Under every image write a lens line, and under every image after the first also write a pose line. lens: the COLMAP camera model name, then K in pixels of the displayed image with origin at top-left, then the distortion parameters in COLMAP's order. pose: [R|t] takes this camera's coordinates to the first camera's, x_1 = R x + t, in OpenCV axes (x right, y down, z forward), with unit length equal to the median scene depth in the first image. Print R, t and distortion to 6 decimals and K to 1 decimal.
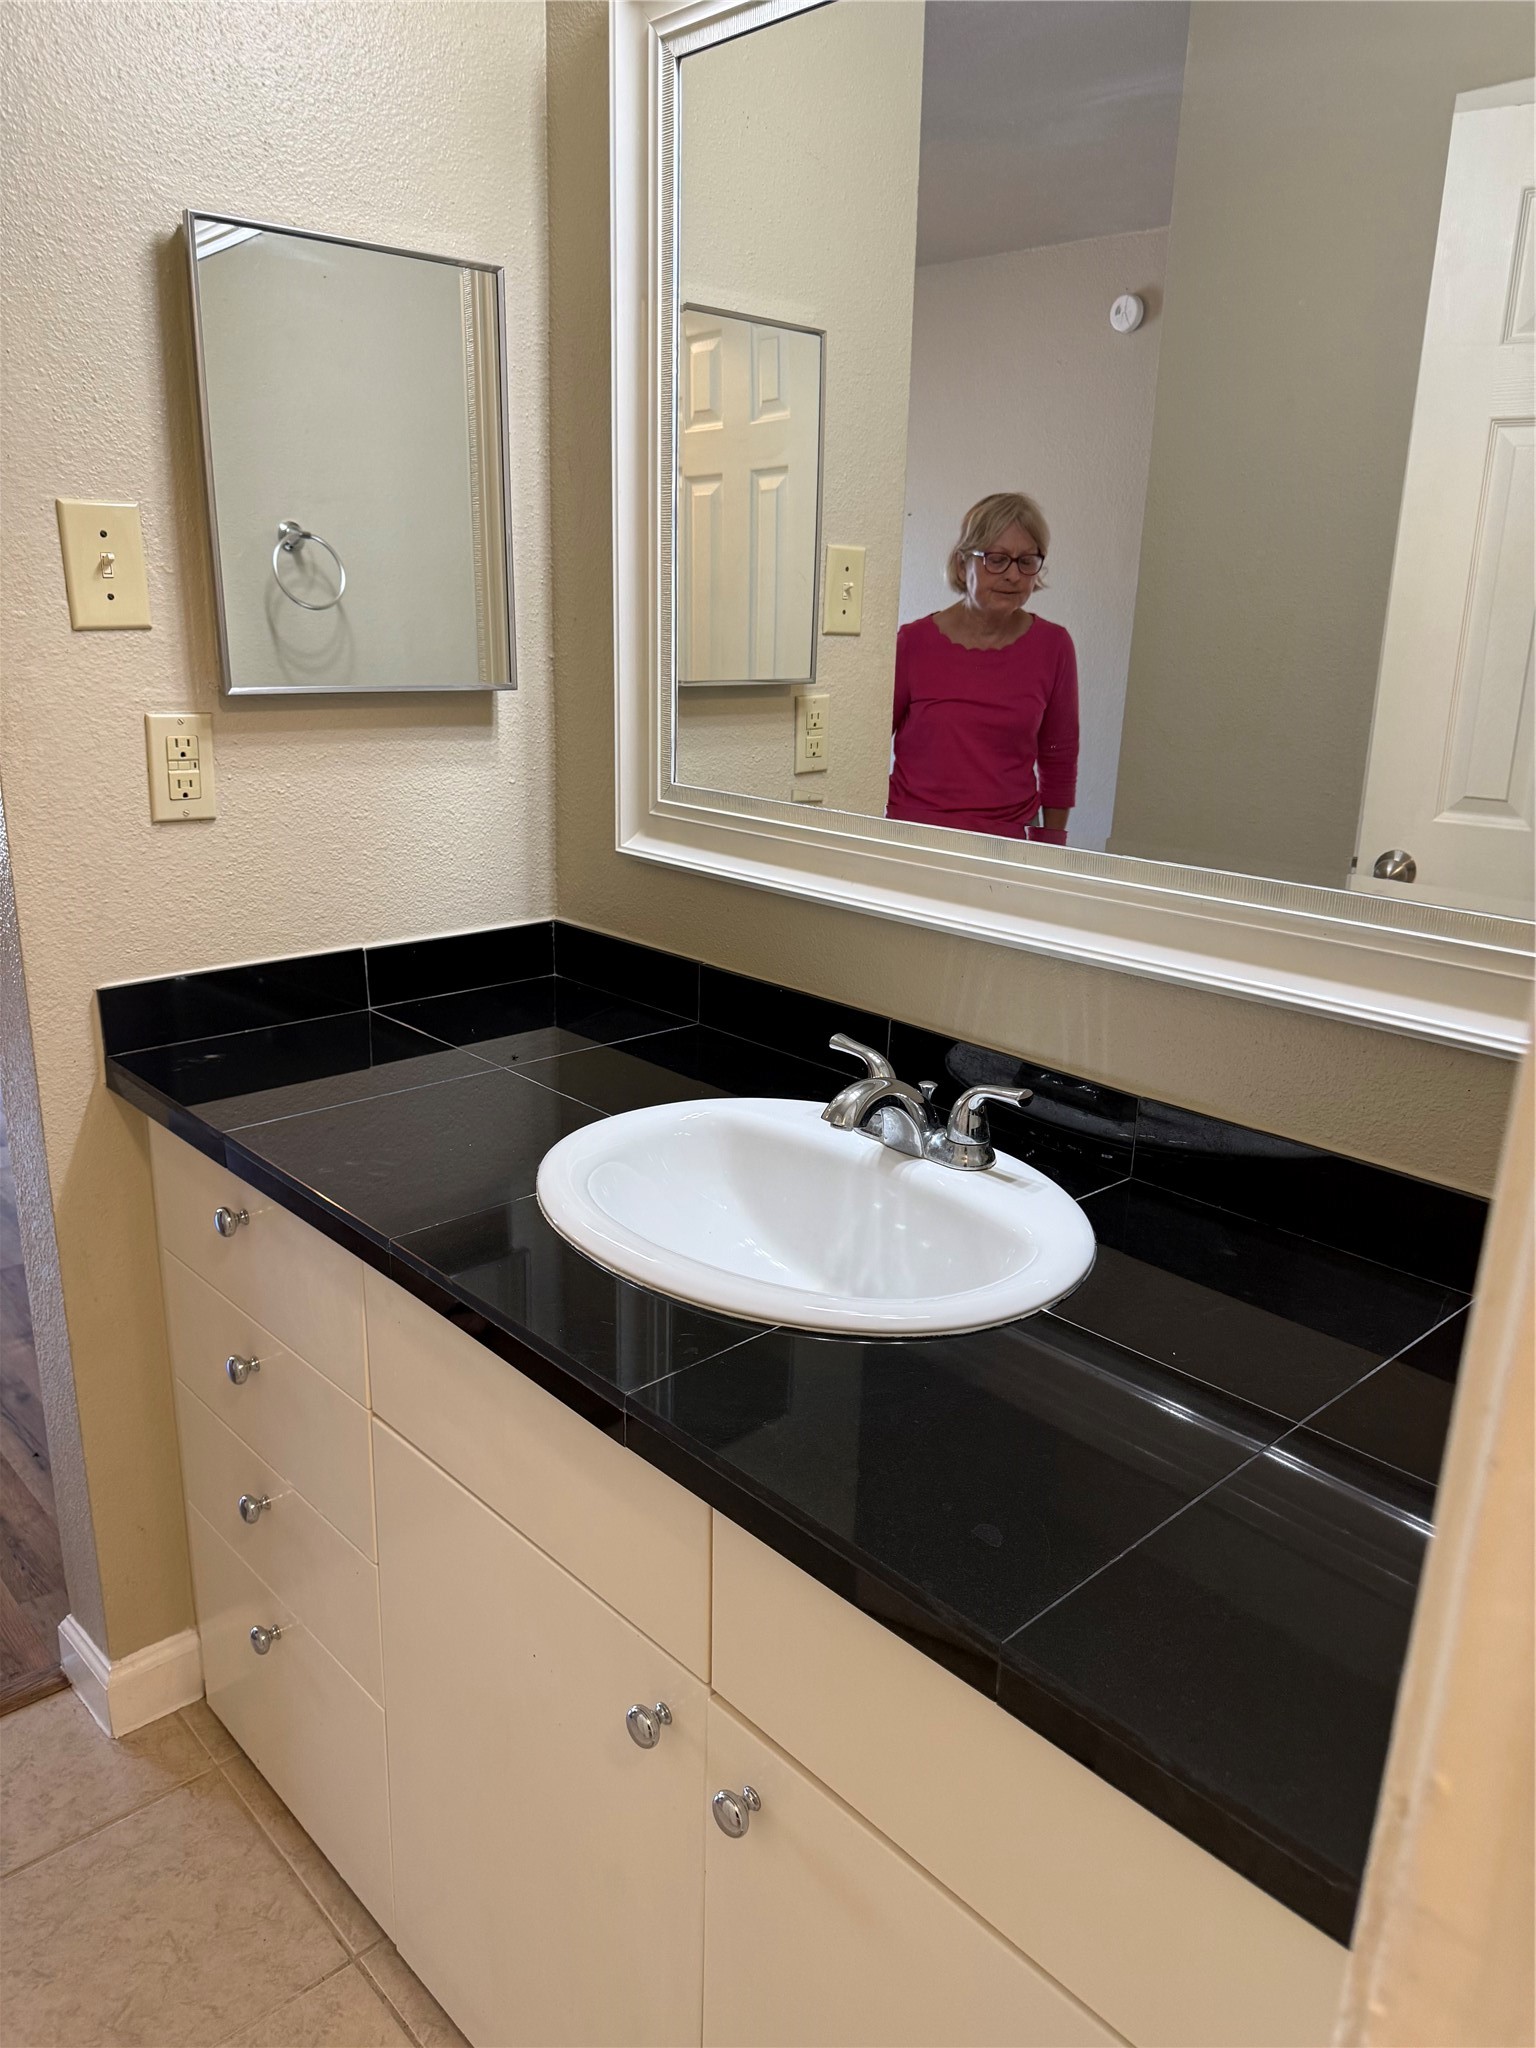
lens RADIAL K [[1455.2, 0, 760.0], [0, 1455.2, 1019.4], [0, 0, 1]] dist [0.058765, -0.064889]
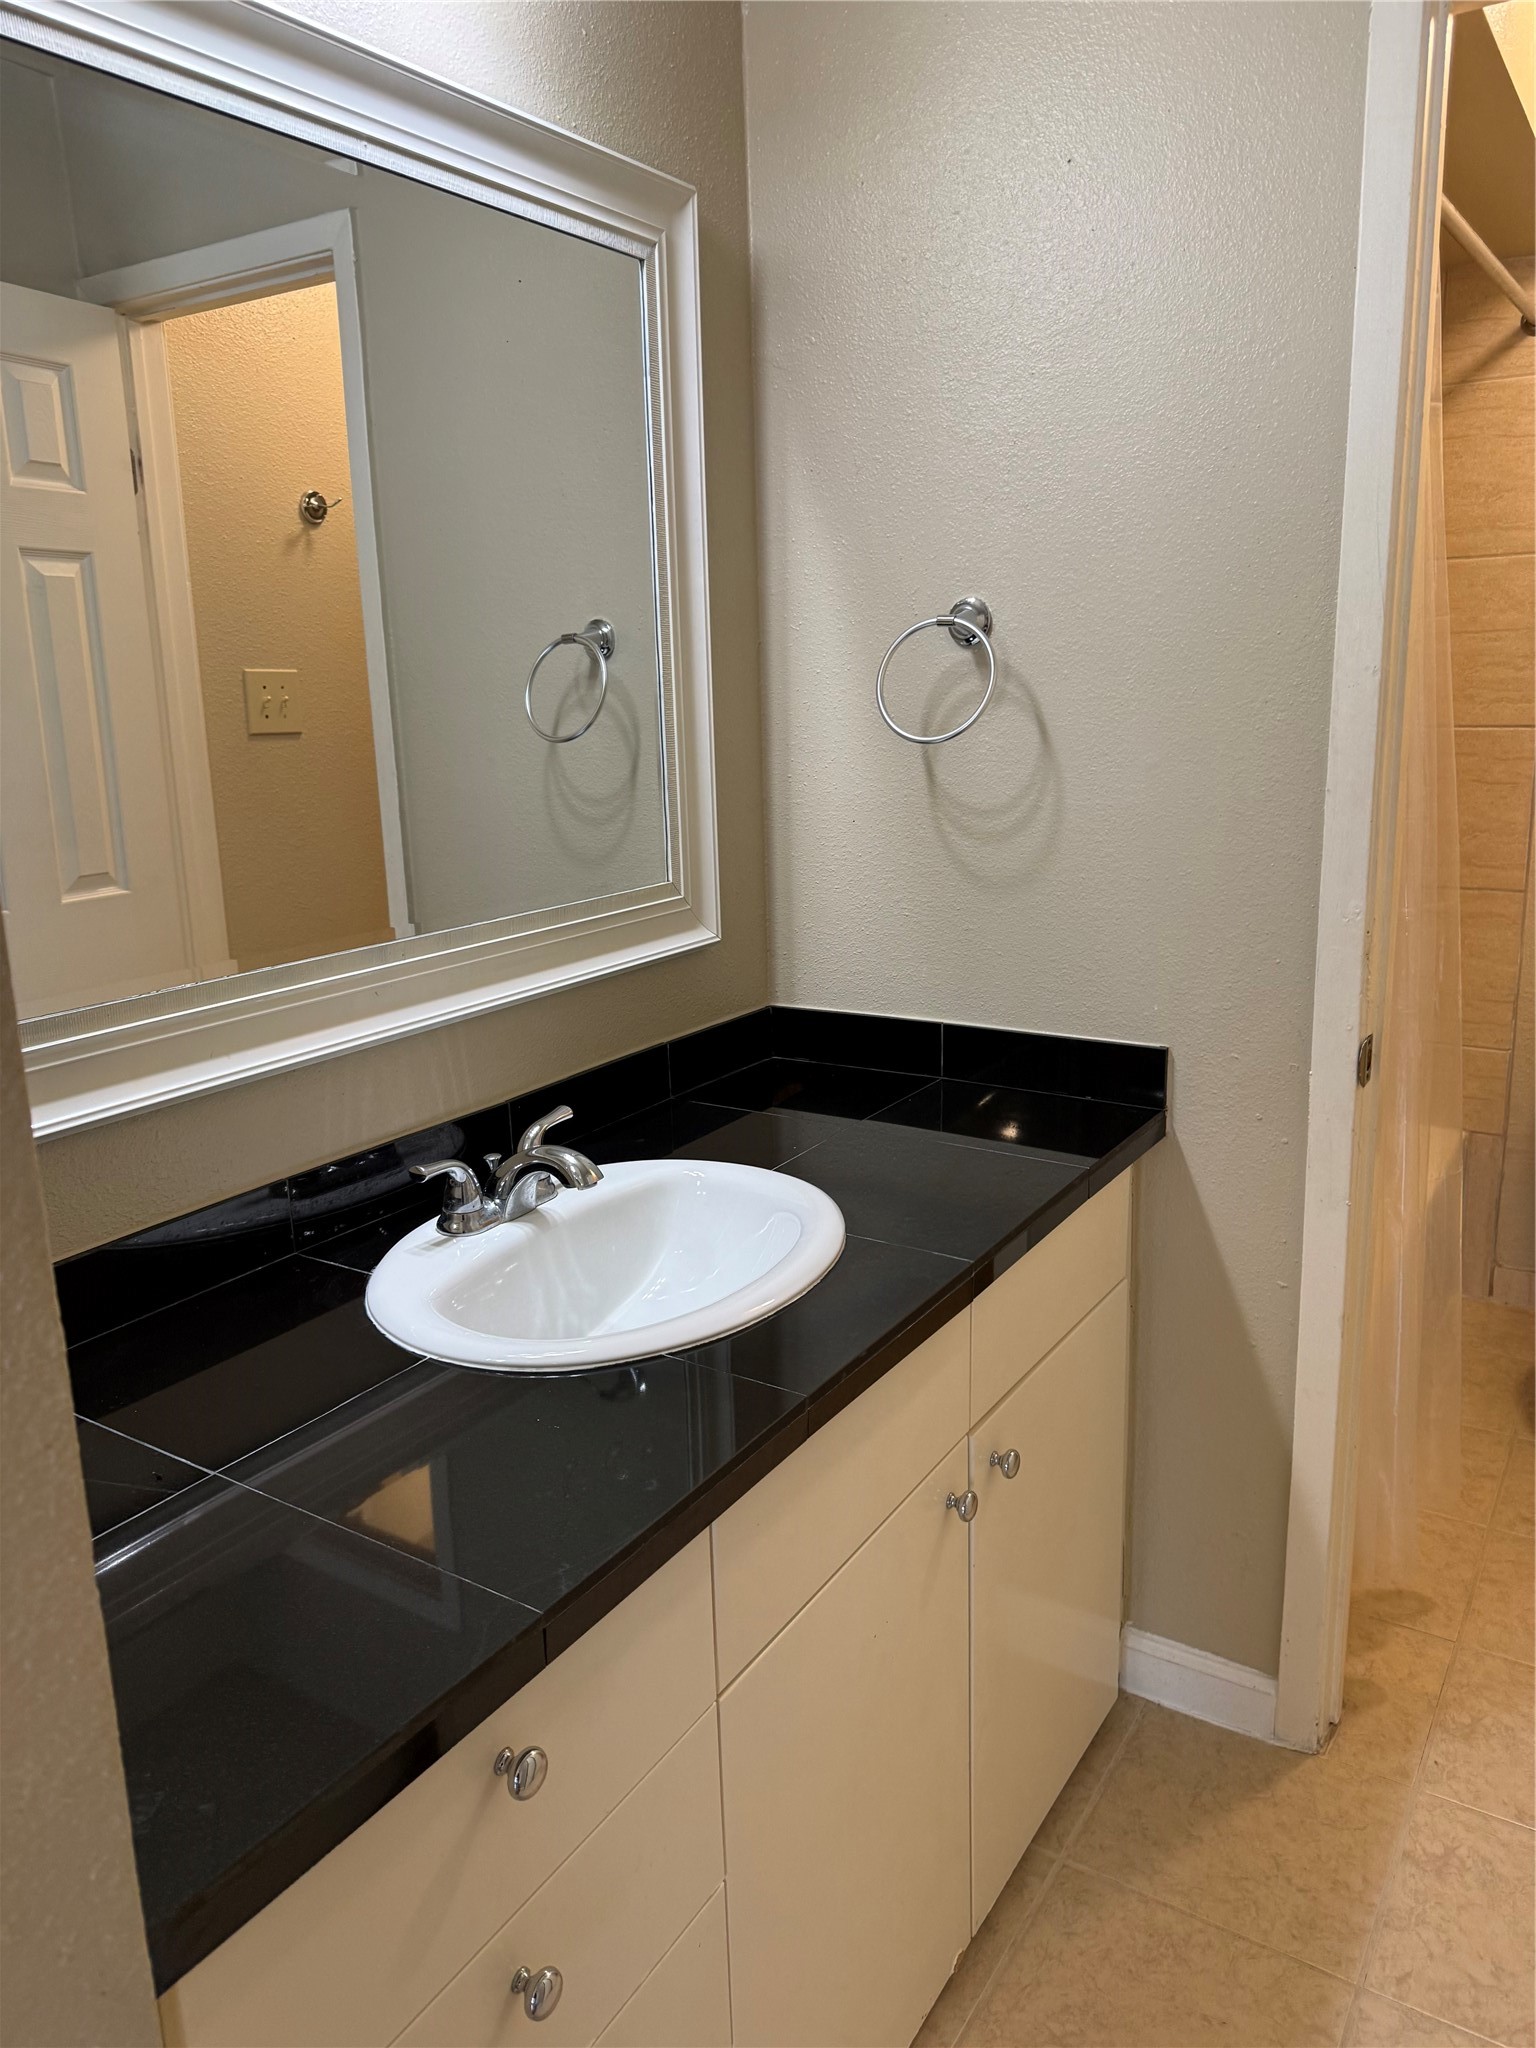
lens RADIAL K [[1455.2, 0, 764.8], [0, 1455.2, 1027.7], [0, 0, 1]] dist [0.058765, -0.064889]
pose [[-0.254739, -0.226670, 0.940069, -0.945163], [0.278312, 0.913822, 0.295758, -0.311559], [-0.926094, 0.336973, -0.169701, 0.946029]]
